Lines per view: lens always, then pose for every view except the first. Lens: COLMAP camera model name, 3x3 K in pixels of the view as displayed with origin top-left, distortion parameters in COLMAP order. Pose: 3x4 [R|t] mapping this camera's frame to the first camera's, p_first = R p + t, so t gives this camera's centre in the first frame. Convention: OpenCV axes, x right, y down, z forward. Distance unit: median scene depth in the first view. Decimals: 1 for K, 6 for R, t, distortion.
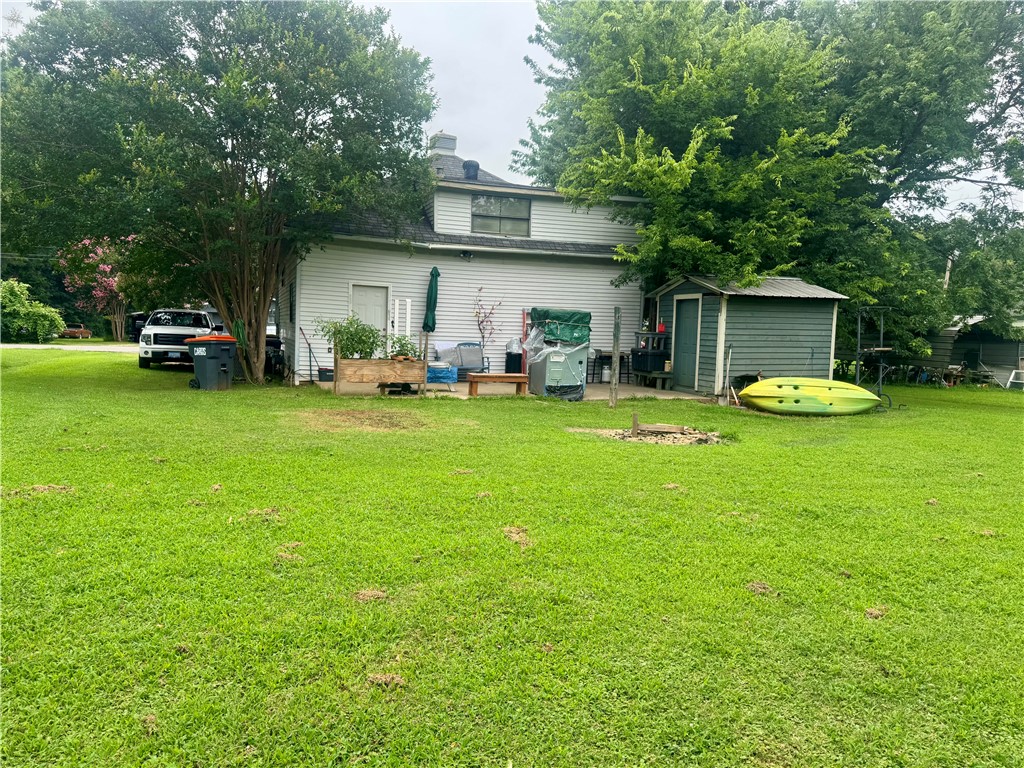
lens RADIAL K [[715.1, 0, 511.5], [0, 715.1, 385.5], [0, 0, 1]] dist [0.047832, 0.000468]
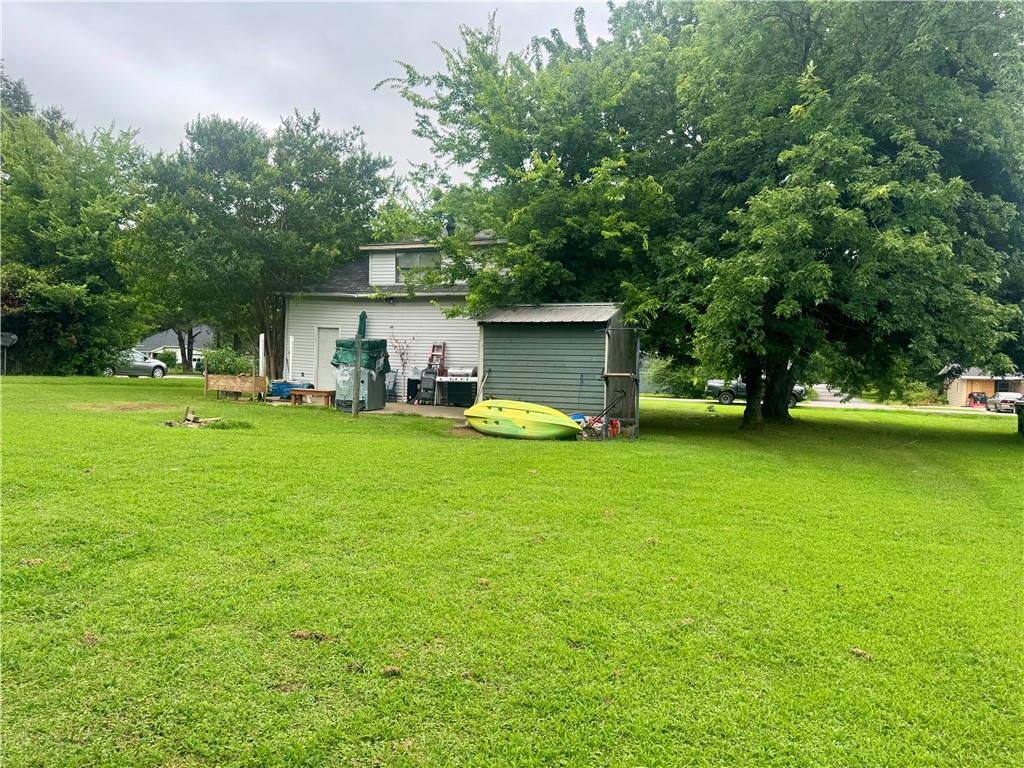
lens RADIAL K [[715.1, 0, 511.7], [0, 715.1, 381.4], [0, 0, 1]] dist [0.047832, 0.000468]
pose [[0.743666, 0.010595, -0.668468, 0.995000], [-0.066046, 0.996148, -0.057688, 0.018919], [0.665281, 0.087050, 0.741501, 0.233157]]
